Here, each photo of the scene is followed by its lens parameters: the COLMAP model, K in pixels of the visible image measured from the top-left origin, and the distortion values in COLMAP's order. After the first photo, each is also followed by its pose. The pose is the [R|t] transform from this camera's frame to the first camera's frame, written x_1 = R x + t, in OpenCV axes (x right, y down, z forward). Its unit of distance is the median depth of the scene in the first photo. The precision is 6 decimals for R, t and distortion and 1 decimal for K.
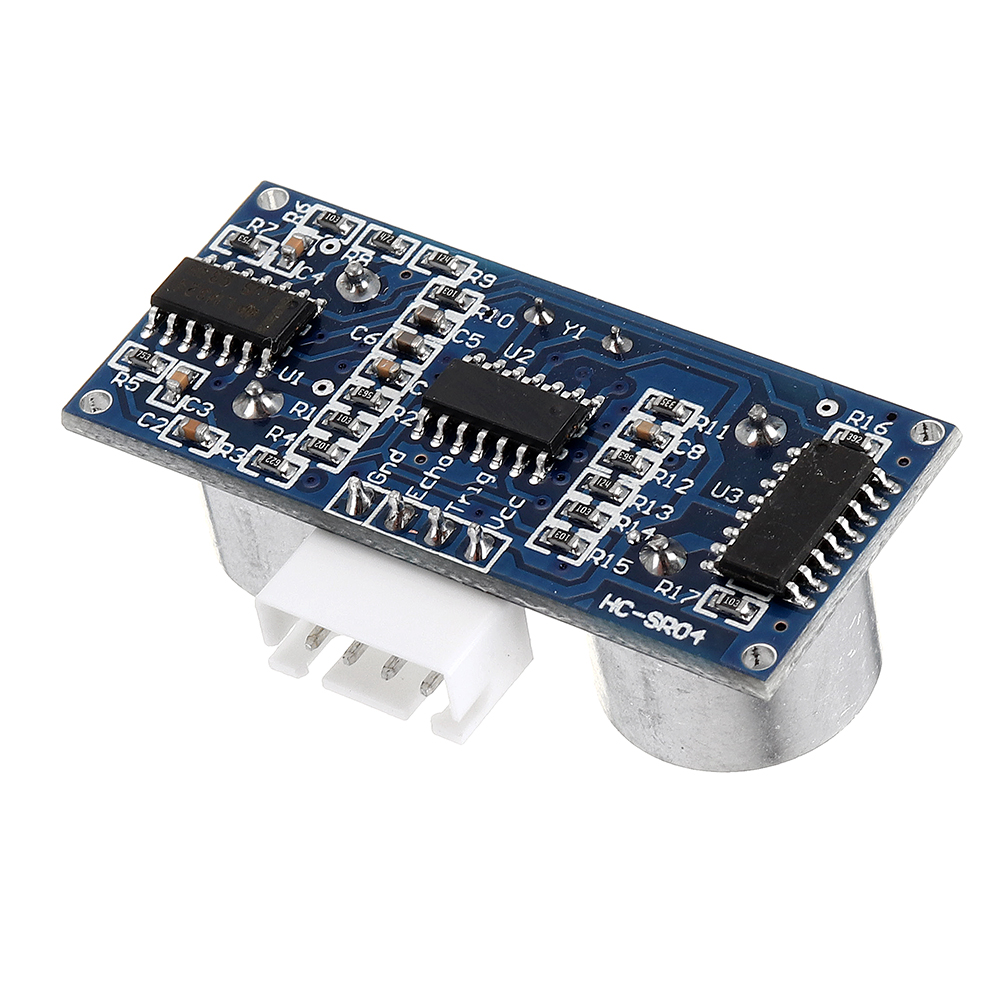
lens RADIAL K [[5701.5, 0, 500.0], [0, 5701.5, 500.0], [0, 0, 1]] dist [-0.018835, 2.513448]
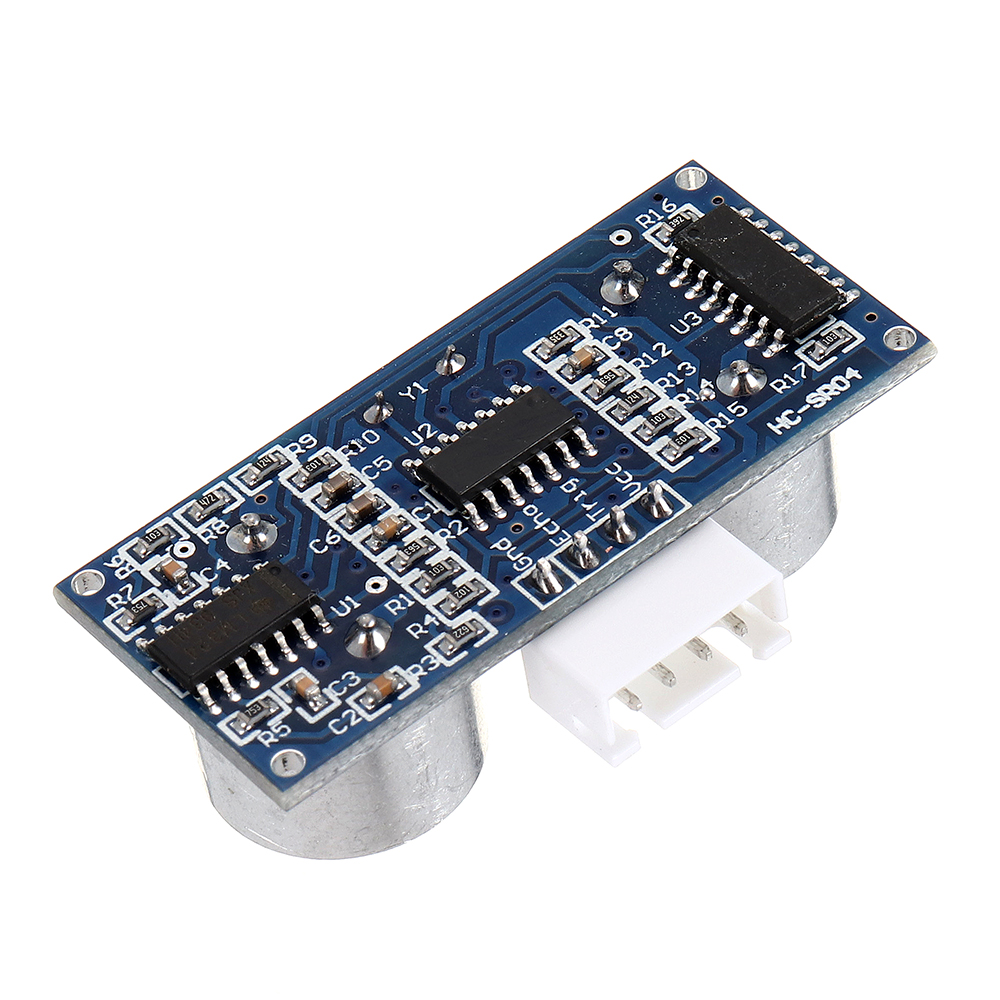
lens RADIAL K [[5701.5, 0, 500.0], [0, 5701.5, 500.0], [0, 0, 1]] dist [-0.018835, 2.513448]
pose [[0.311900, -0.628824, 0.712249, -0.716153], [0.730984, 0.637699, 0.242902, -0.252602], [-0.606943, 0.444882, 0.658559, 0.340380]]
